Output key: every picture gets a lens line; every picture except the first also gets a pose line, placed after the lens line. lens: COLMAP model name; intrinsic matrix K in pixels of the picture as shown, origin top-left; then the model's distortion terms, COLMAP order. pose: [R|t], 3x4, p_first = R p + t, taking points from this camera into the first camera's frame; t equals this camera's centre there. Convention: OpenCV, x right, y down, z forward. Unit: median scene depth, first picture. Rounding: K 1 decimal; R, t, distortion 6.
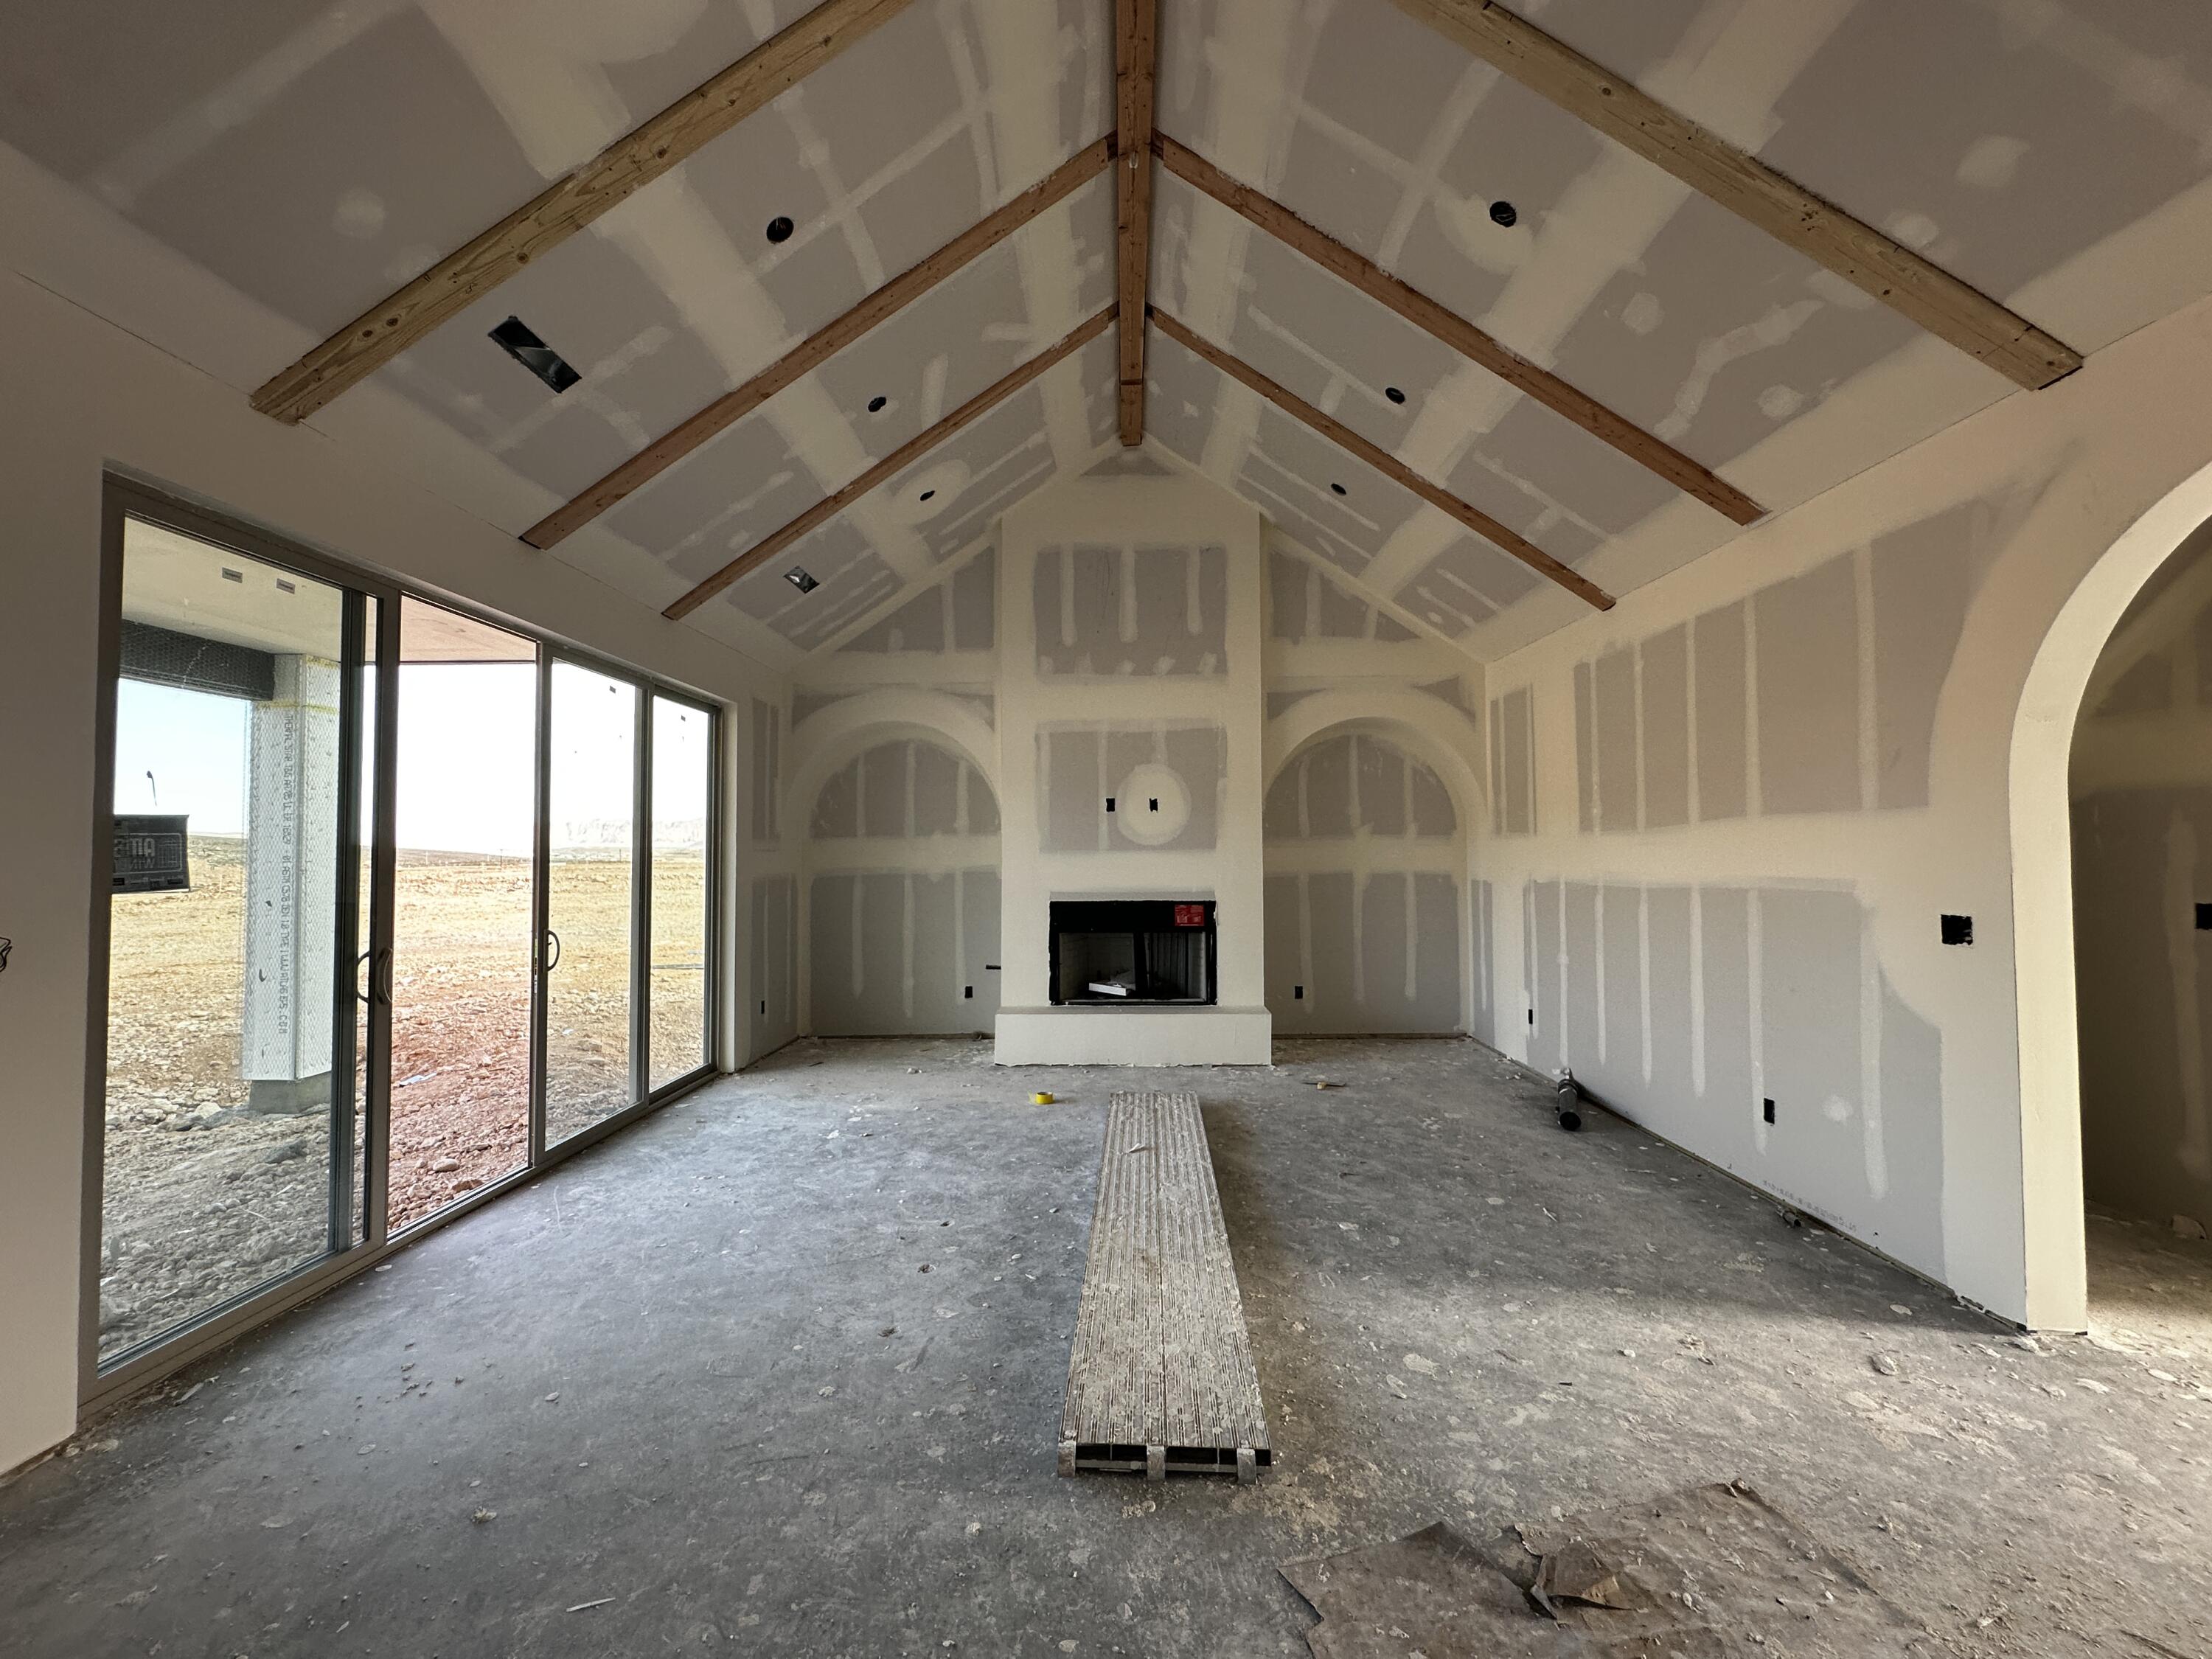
lens RADIAL K [[879.9, 0, 1101.3], [0, 879.9, 829.0], [0, 0, 1]] dist [-0.001870, 0.000644]
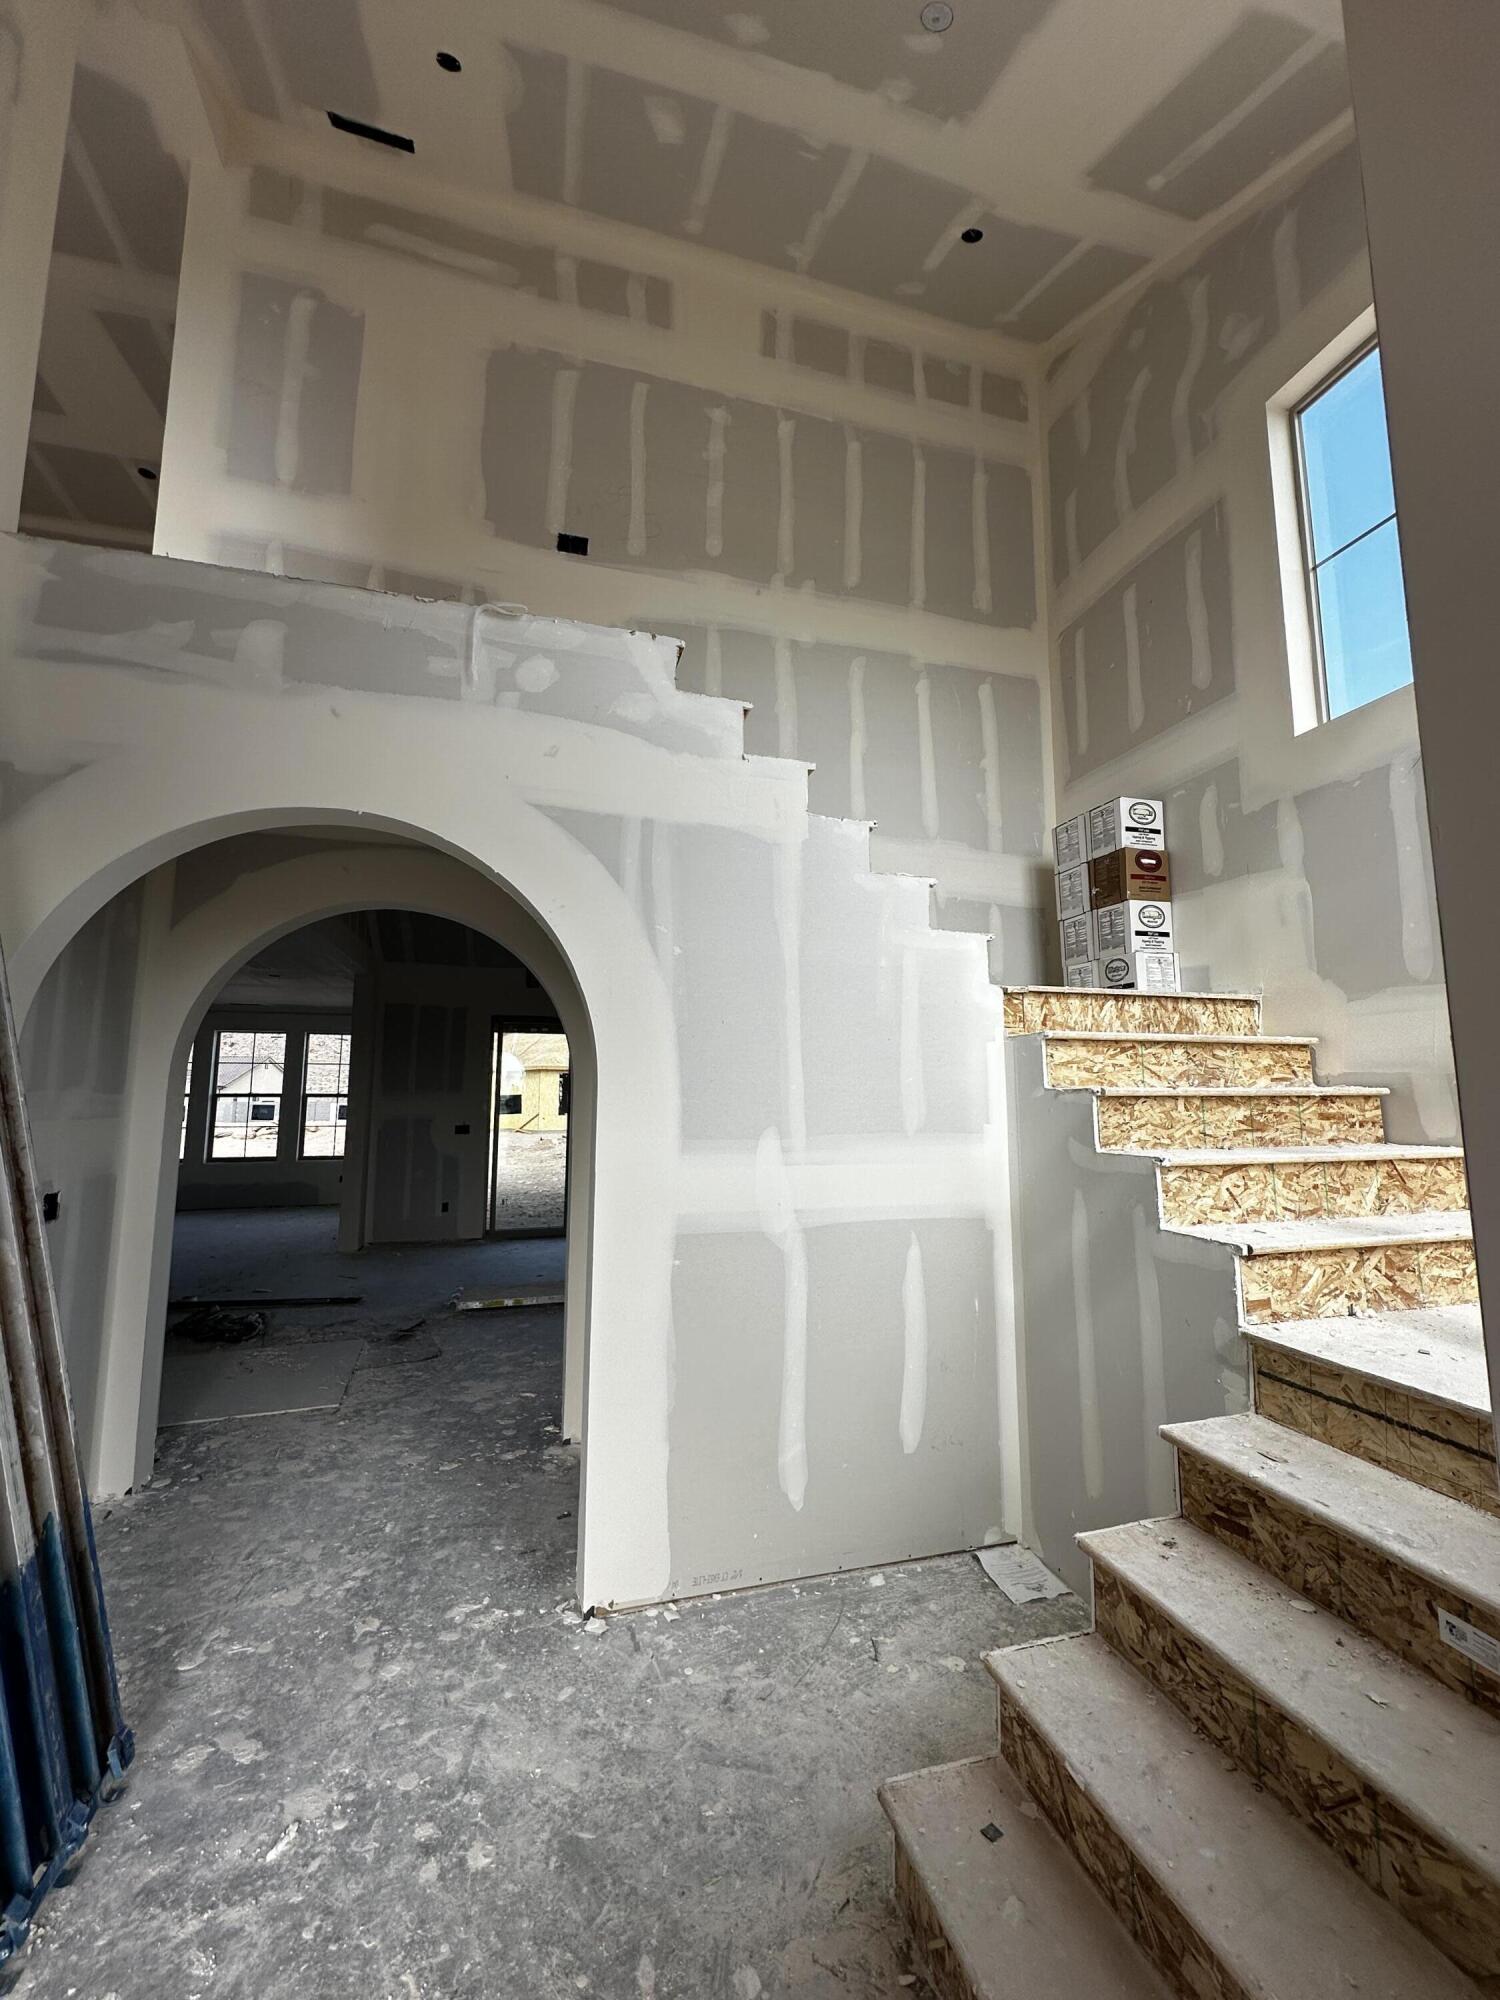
lens RADIAL K [[795.6, 0, 748.7], [0, 795.6, 996.8], [0, 0, 1]] dist [-0.001870, 0.000644]
pose [[0.303009, -0.113846, -0.946163, 2.941201], [0.027591, 0.993471, -0.110702, -0.027168], [0.952588, 0.007438, 0.304172, 1.000826]]
